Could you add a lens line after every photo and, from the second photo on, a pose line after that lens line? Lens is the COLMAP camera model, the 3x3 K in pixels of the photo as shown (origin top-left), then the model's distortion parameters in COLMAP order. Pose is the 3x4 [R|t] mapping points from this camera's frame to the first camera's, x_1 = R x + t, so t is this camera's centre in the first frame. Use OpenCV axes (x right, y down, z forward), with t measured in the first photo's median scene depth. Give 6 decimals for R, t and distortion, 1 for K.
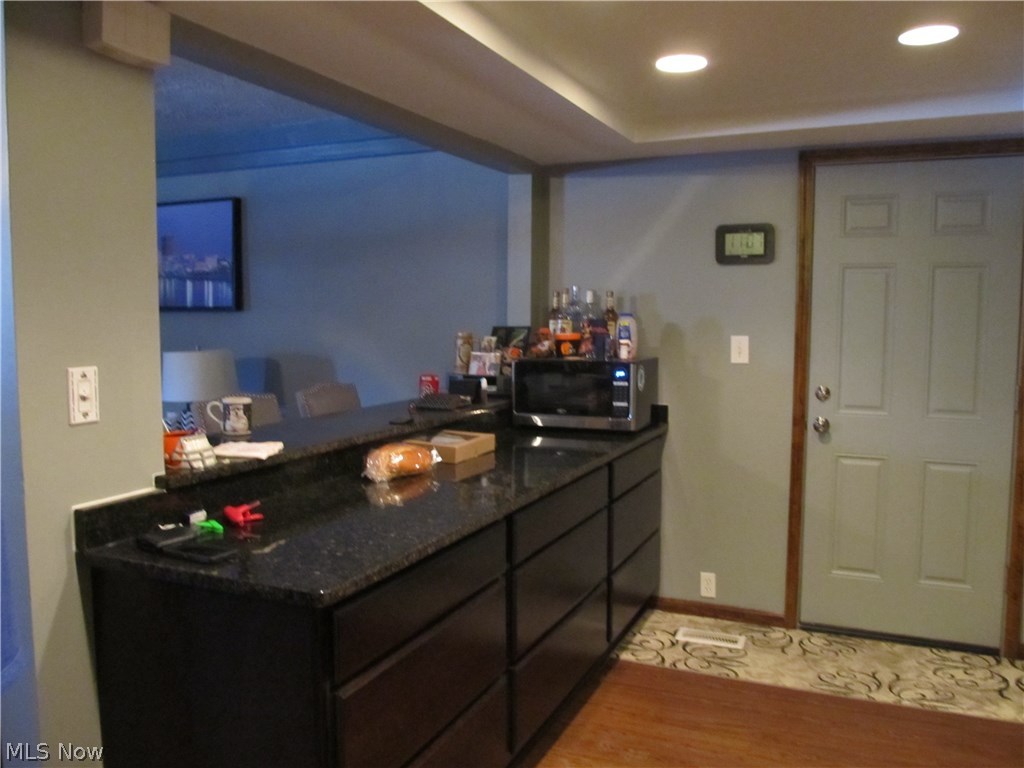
lens RADIAL K [[854.9, 0, 512.6], [0, 854.9, 385.4], [0, 0, 1]] dist [-0.069876, 0.041697]
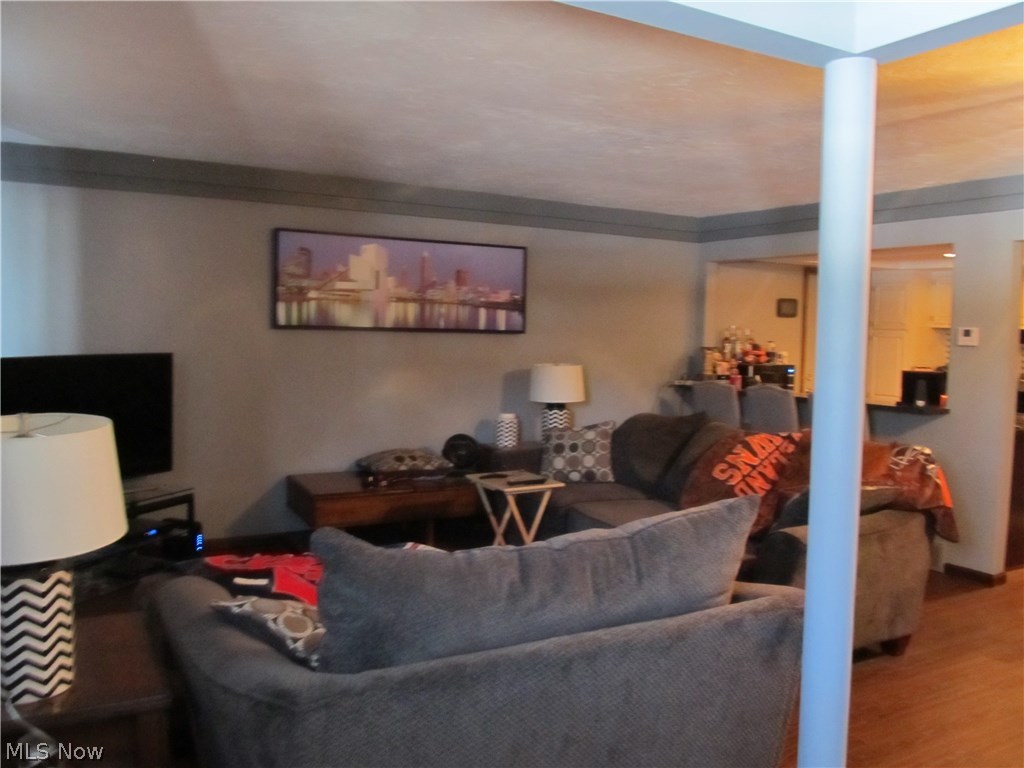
lens RADIAL K [[854.9, 0, 510.8], [0, 854.9, 382.7], [0, 0, 1]] dist [-0.069876, 0.041697]
pose [[0.600601, -0.033547, 0.798845, -1.368787], [0.049018, 0.998785, 0.005090, -0.020523], [-0.798045, 0.036101, 0.601515, 0.227529]]
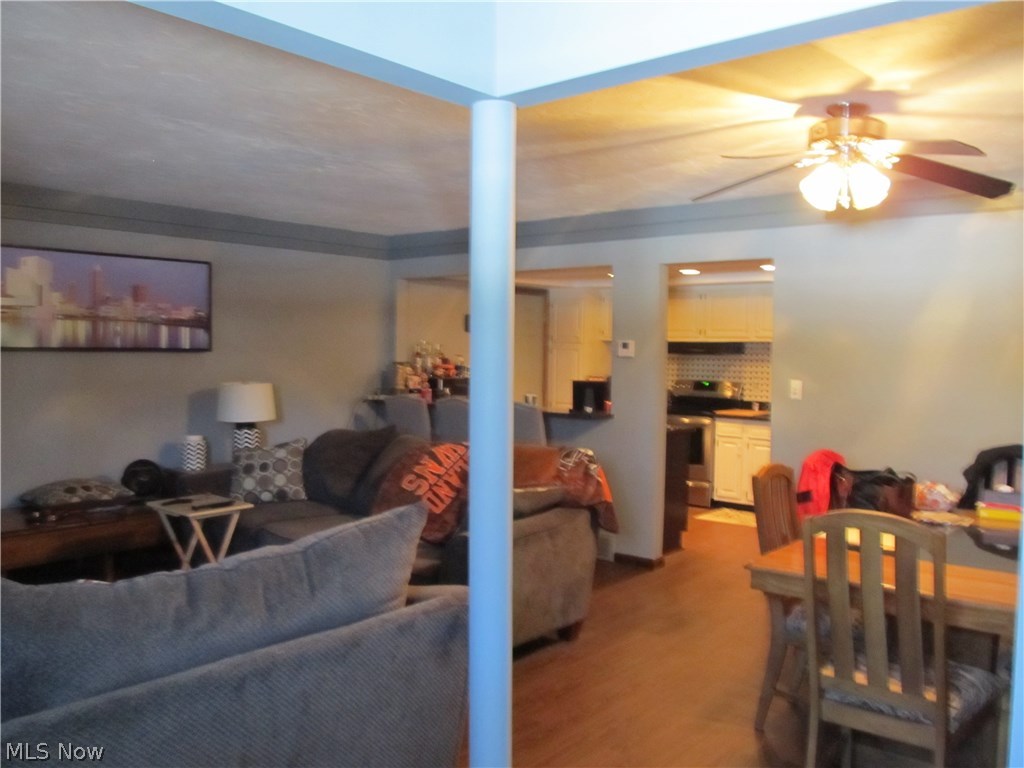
lens RADIAL K [[854.9, 0, 511.7], [0, 854.9, 381.8], [0, 0, 1]] dist [-0.069876, 0.041697]
pose [[0.292969, -0.029789, 0.955658, -1.374053], [0.075840, 0.997089, 0.007831, -0.019924], [-0.953109, 0.070183, 0.294375, 0.207861]]
